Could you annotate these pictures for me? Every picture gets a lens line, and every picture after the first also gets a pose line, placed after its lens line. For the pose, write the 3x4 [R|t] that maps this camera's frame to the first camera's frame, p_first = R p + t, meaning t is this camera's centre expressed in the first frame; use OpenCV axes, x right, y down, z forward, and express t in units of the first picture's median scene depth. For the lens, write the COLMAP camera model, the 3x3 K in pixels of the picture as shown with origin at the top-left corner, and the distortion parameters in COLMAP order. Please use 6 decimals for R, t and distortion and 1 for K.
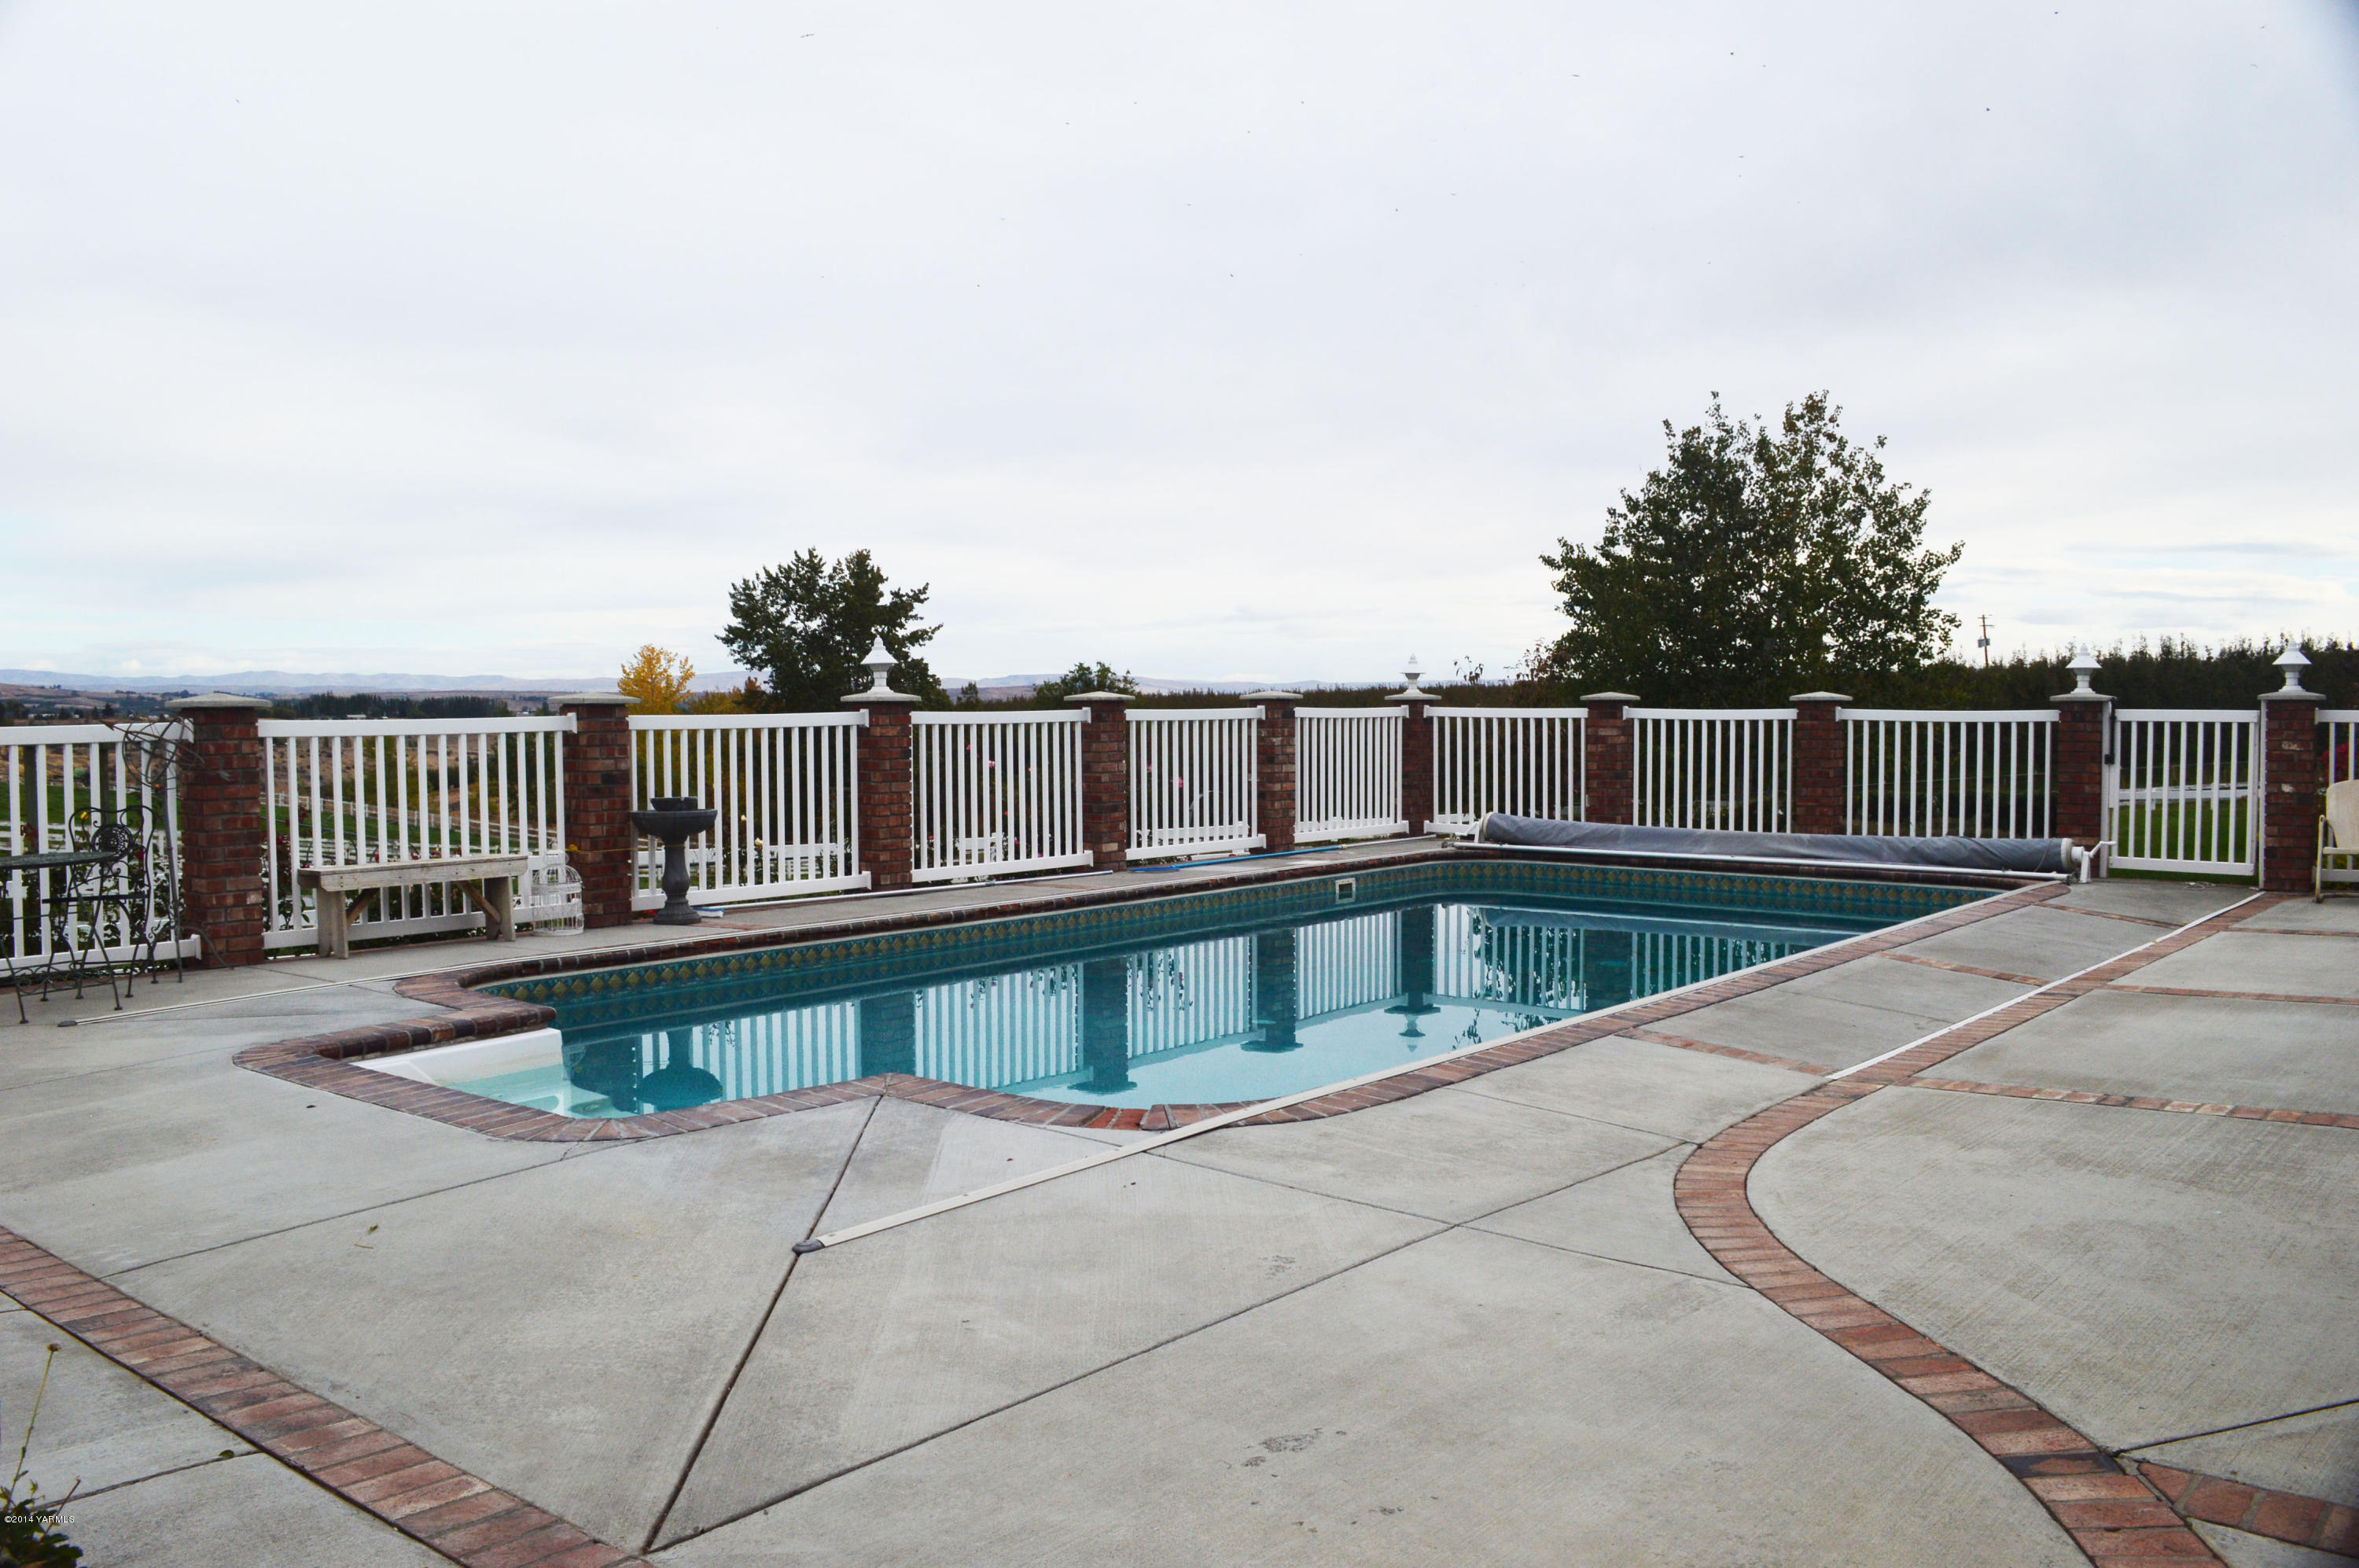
lens RADIAL K [[1938.6, 0, 1142.8], [0, 1938.6, 759.6], [0, 0, 1]] dist [-0.069451, 0.006235]
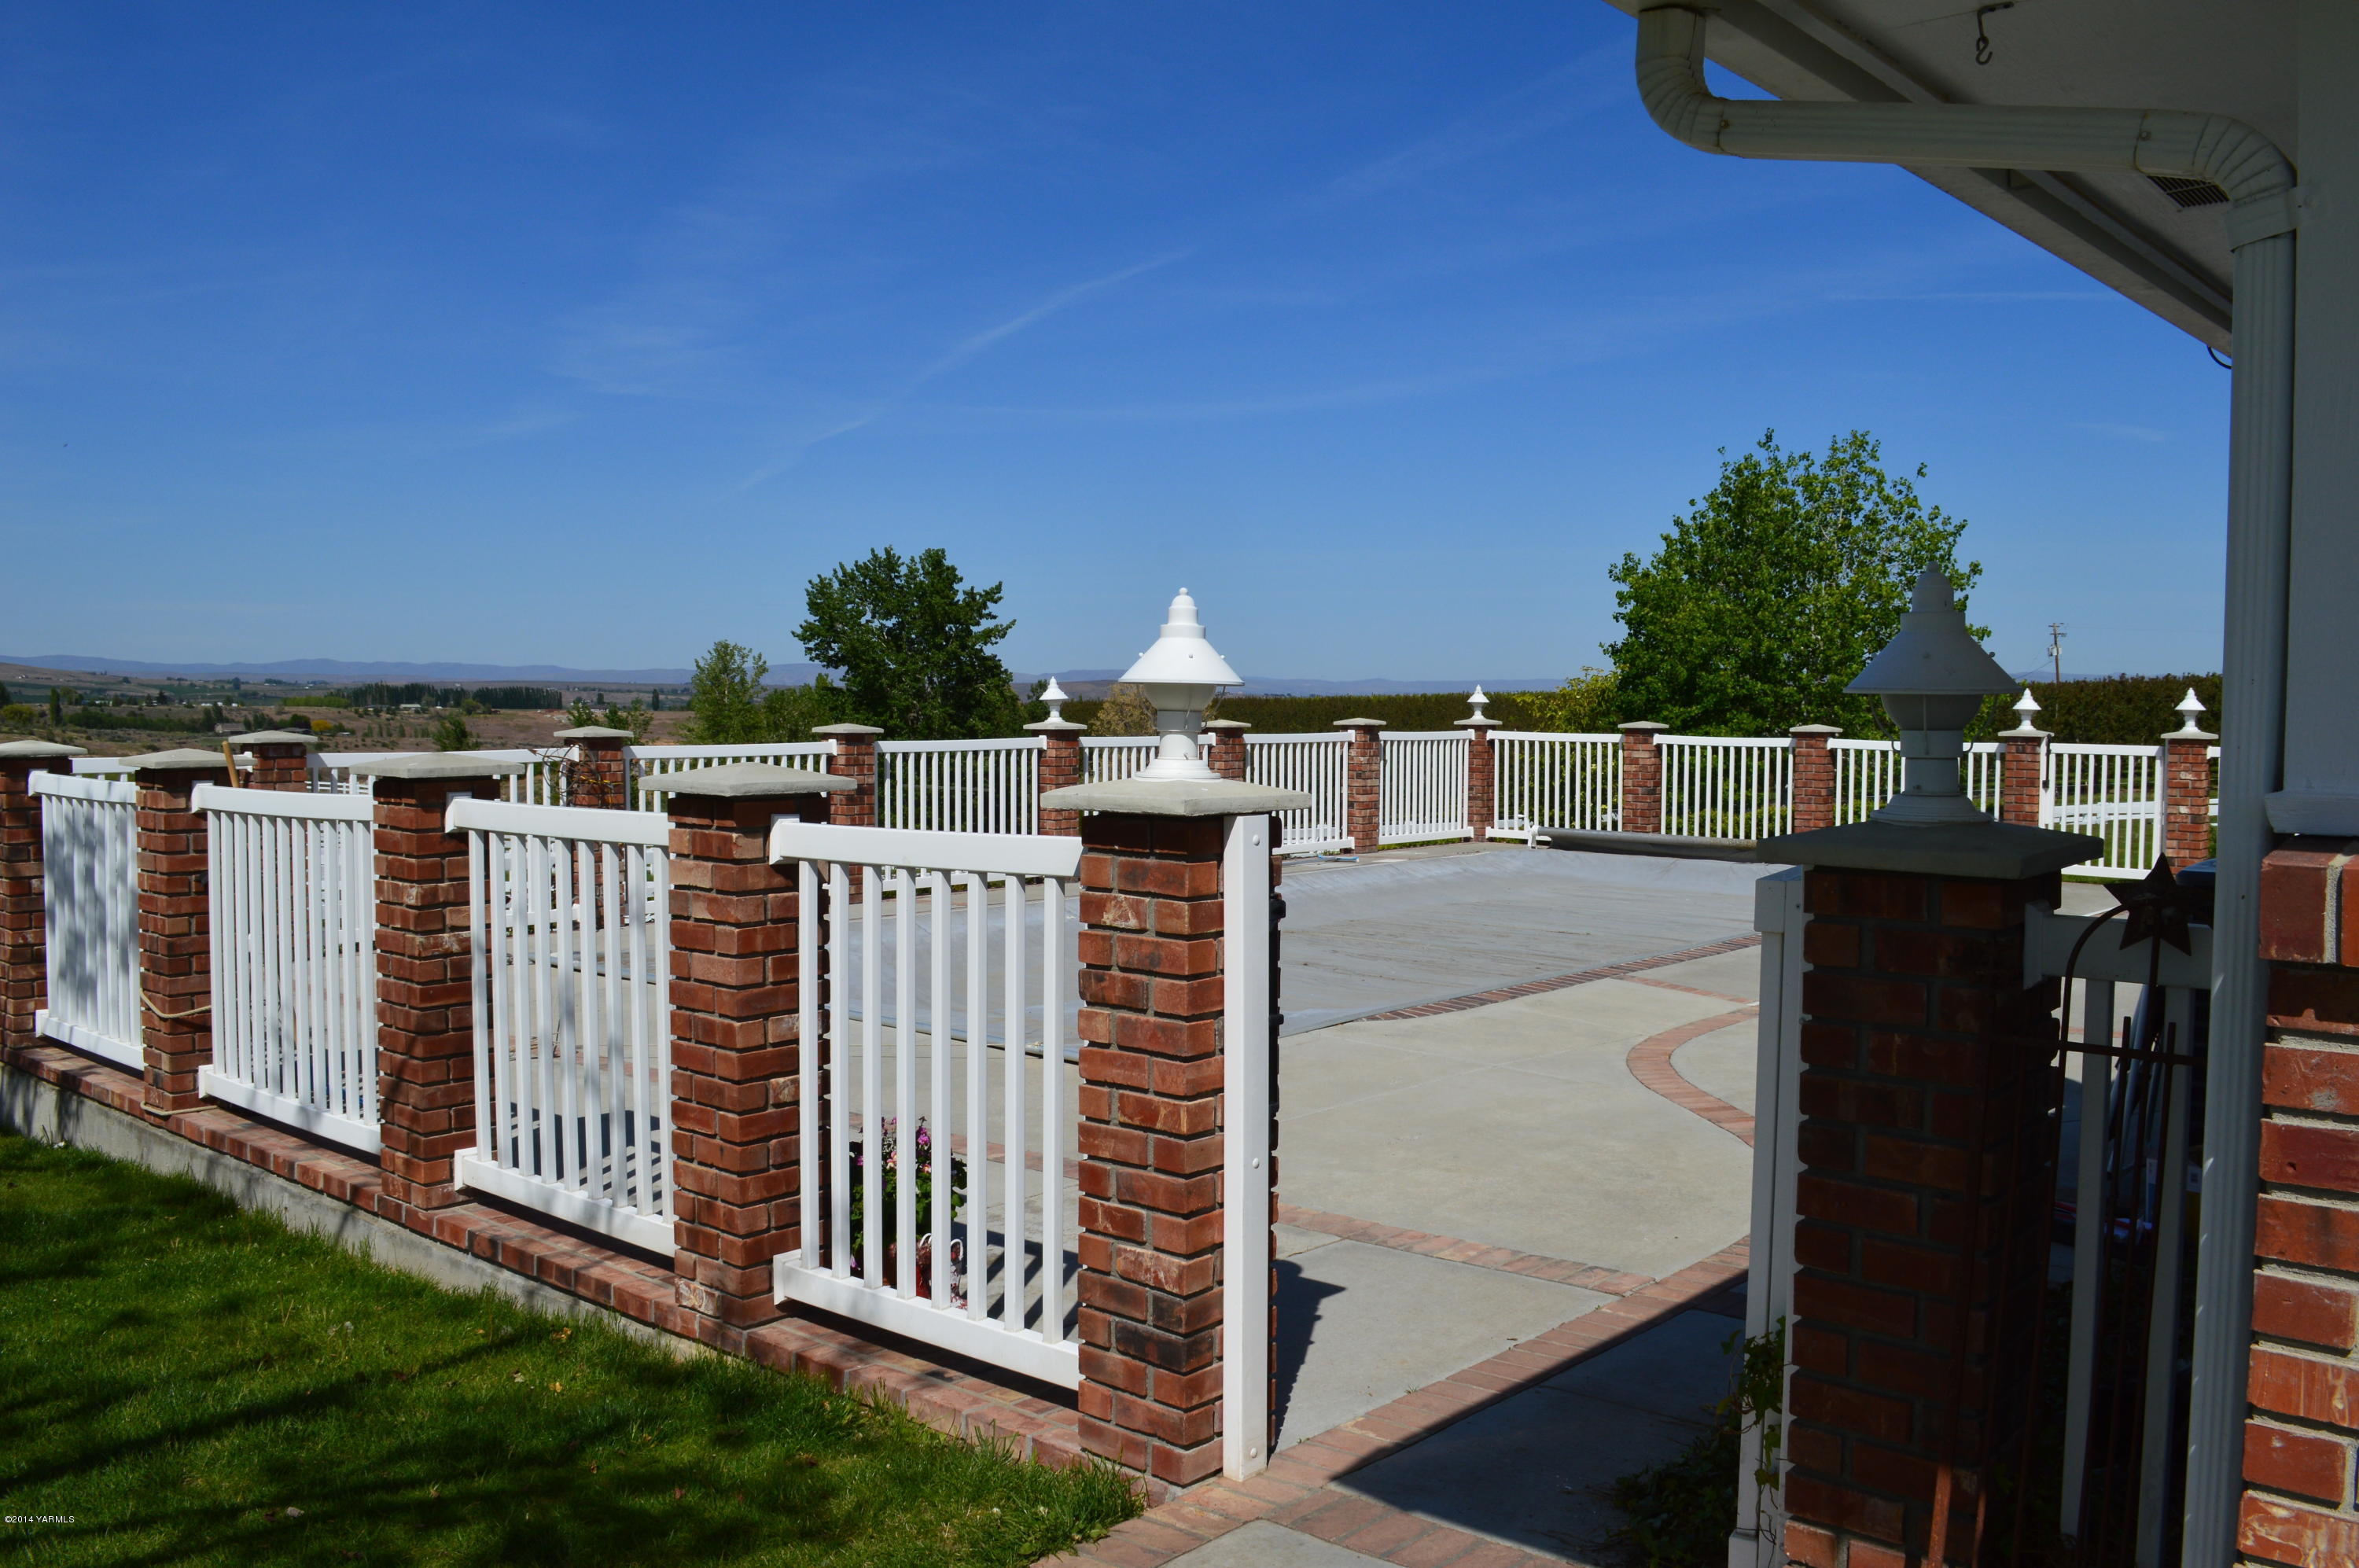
lens RADIAL K [[1986.8, 0, 1179.5], [0, 1986.8, 784.0], [0, 0, 1]] dist [-0.070603, 0.001406]
pose [[0.999858, 0.010279, -0.013317, -0.018274], [-0.010095, 0.999854, 0.013751, -0.006498], [0.013457, -0.013615, 0.999817, -0.147393]]
